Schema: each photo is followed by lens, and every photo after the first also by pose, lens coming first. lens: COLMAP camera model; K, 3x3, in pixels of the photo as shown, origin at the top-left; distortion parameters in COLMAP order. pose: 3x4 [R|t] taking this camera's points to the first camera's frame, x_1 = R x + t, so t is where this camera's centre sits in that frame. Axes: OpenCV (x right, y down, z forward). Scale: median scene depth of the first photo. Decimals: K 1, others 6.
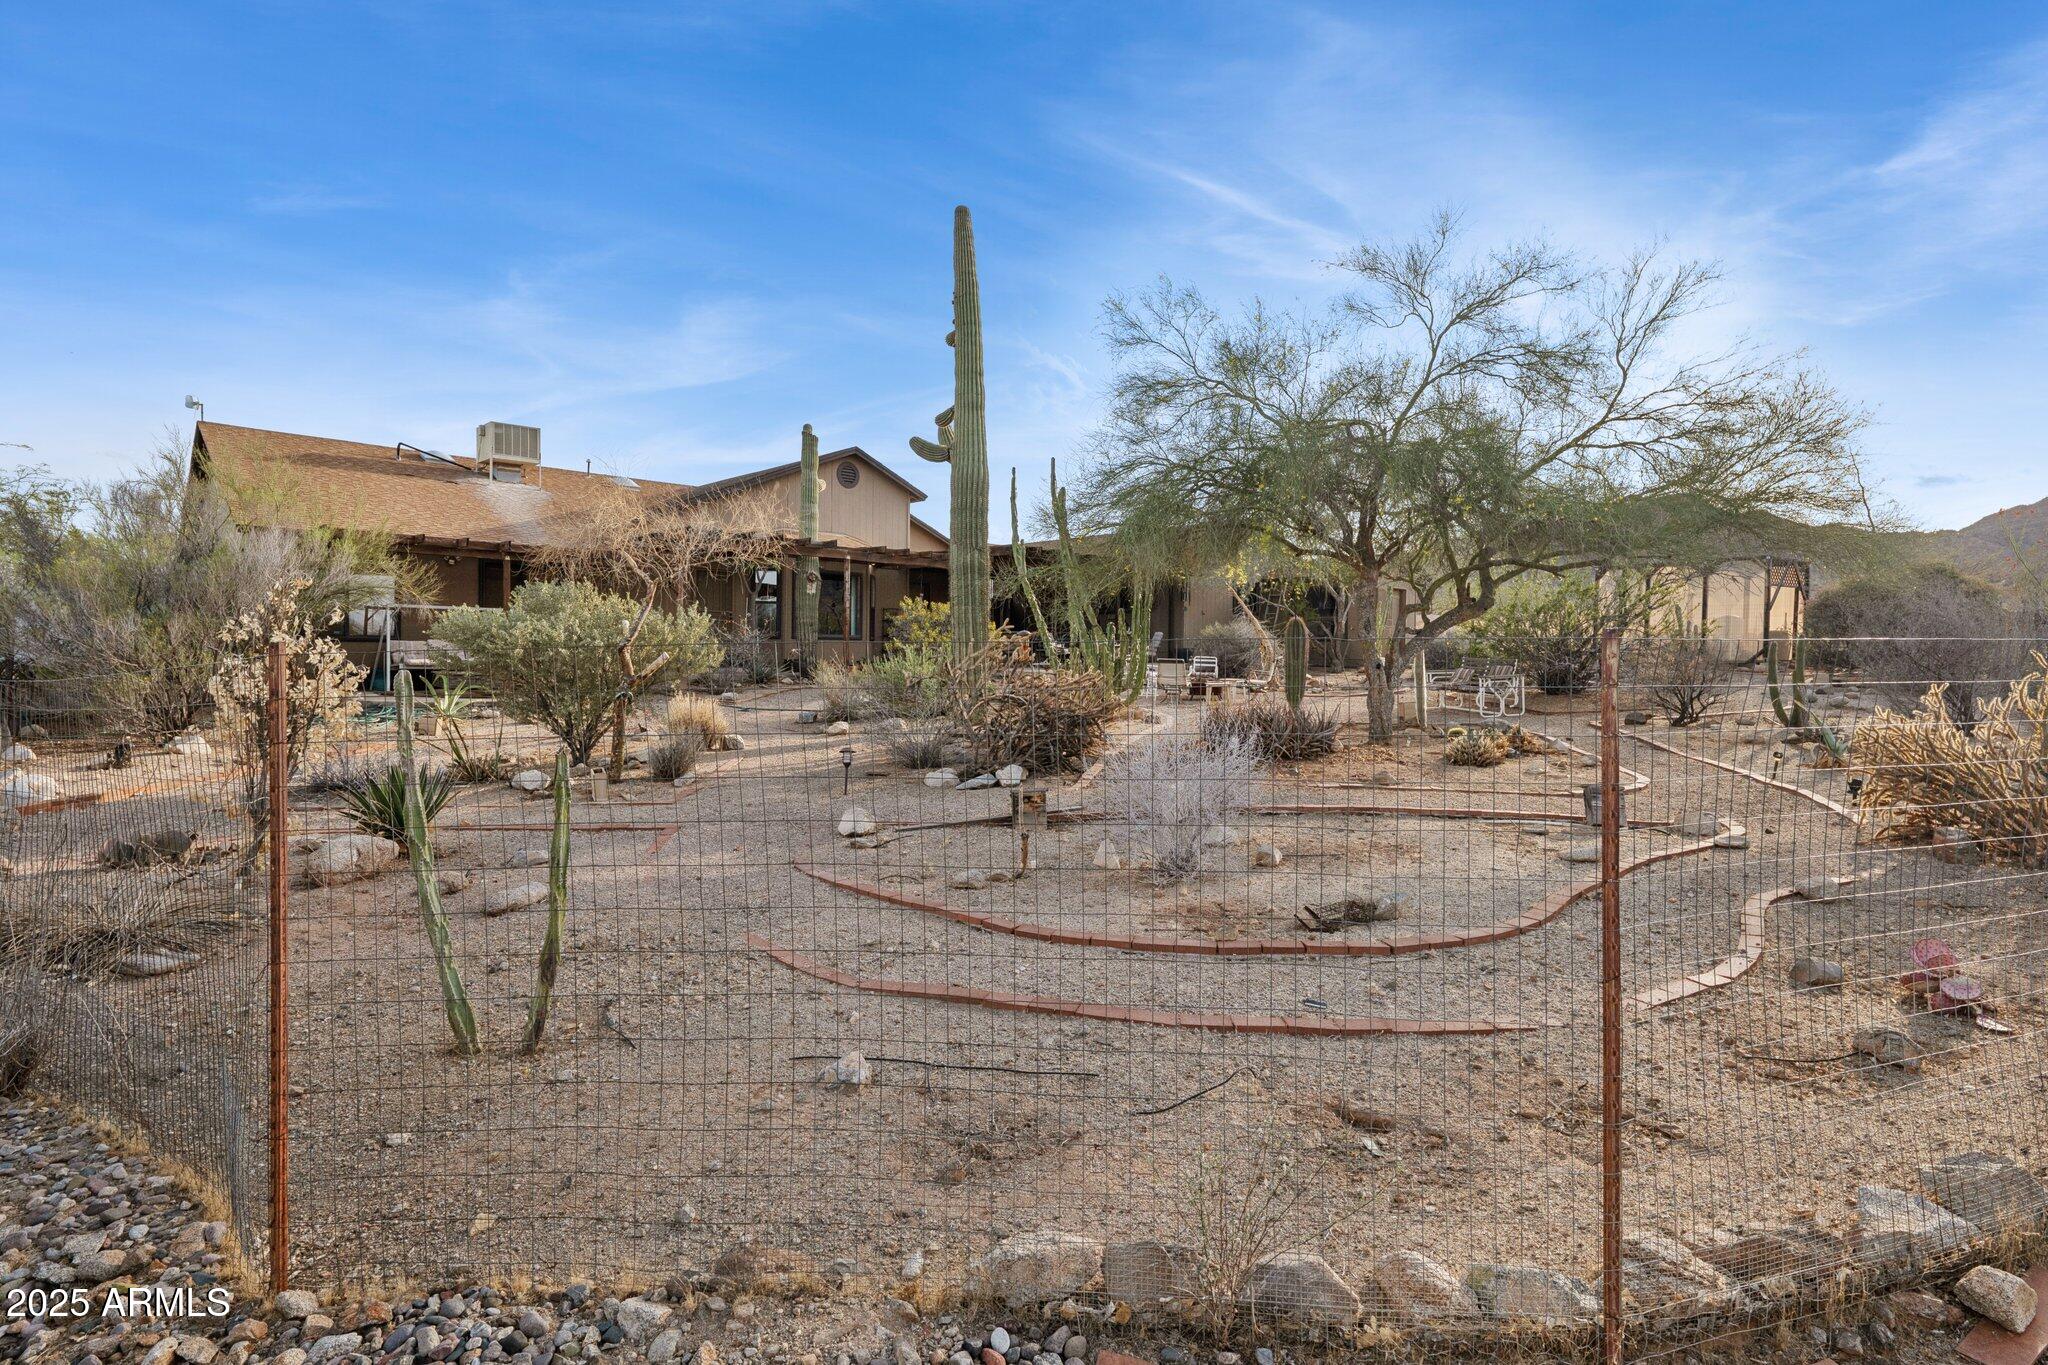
lens RADIAL K [[997.2, 0, 1021.9], [0, 997.2, 684.0], [0, 0, 1]] dist [0.000358, -0.001001]
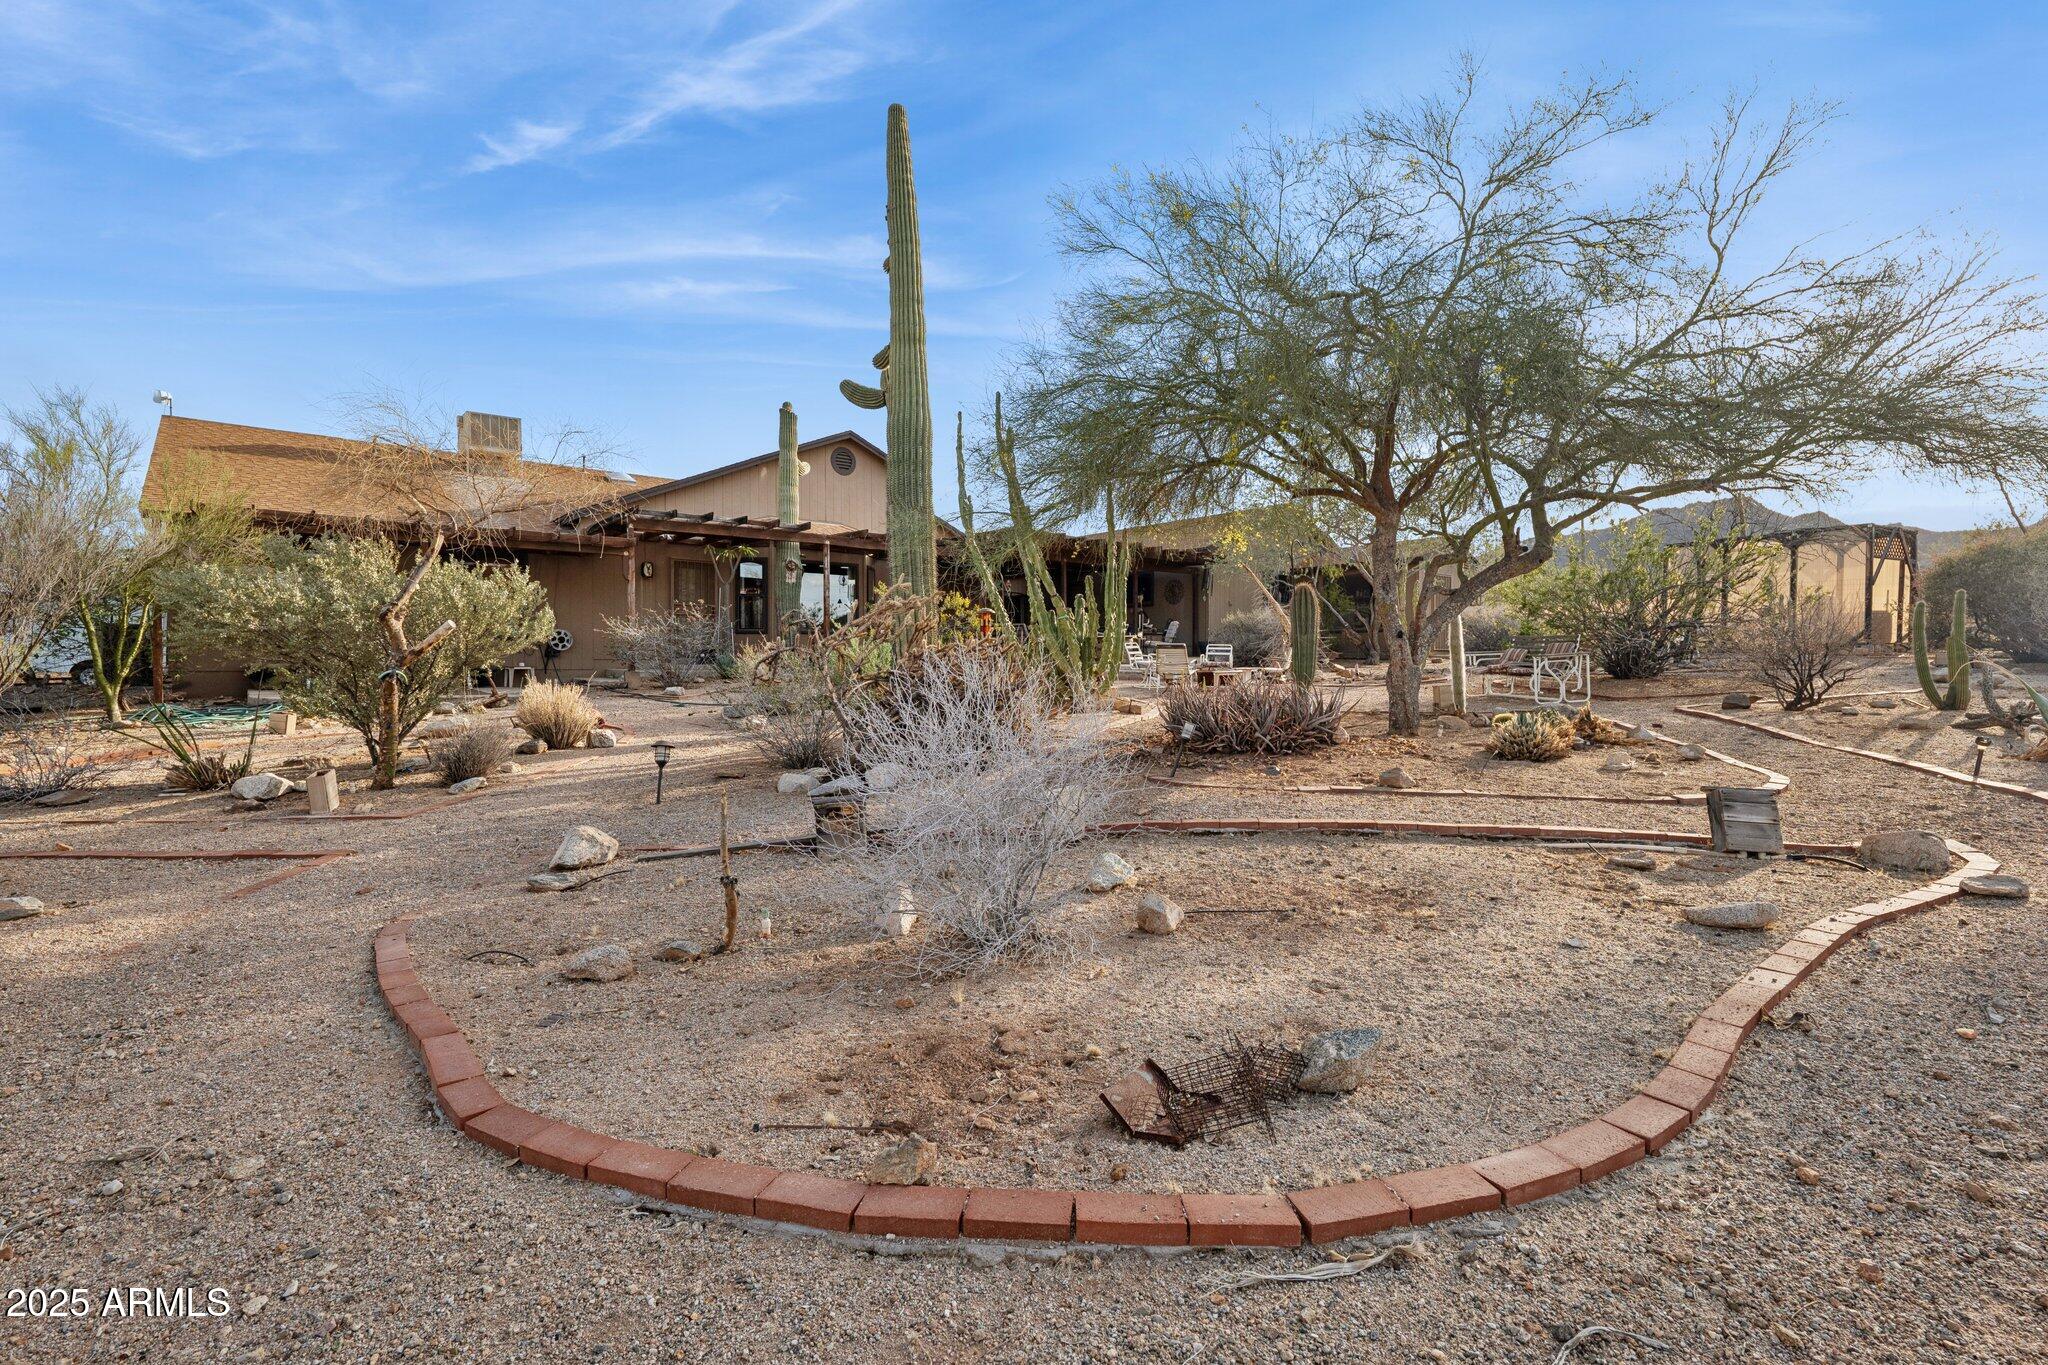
lens RADIAL K [[954.3, 0, 1025.5], [0, 954.3, 683.2], [0, 0, 1]] dist [-0.002790, 0.000732]
pose [[0.998178, -0.011441, -0.059251, 0.105141], [0.010959, 0.999904, -0.008450, 0.022289], [0.059342, 0.007785, 0.998207, 0.230217]]
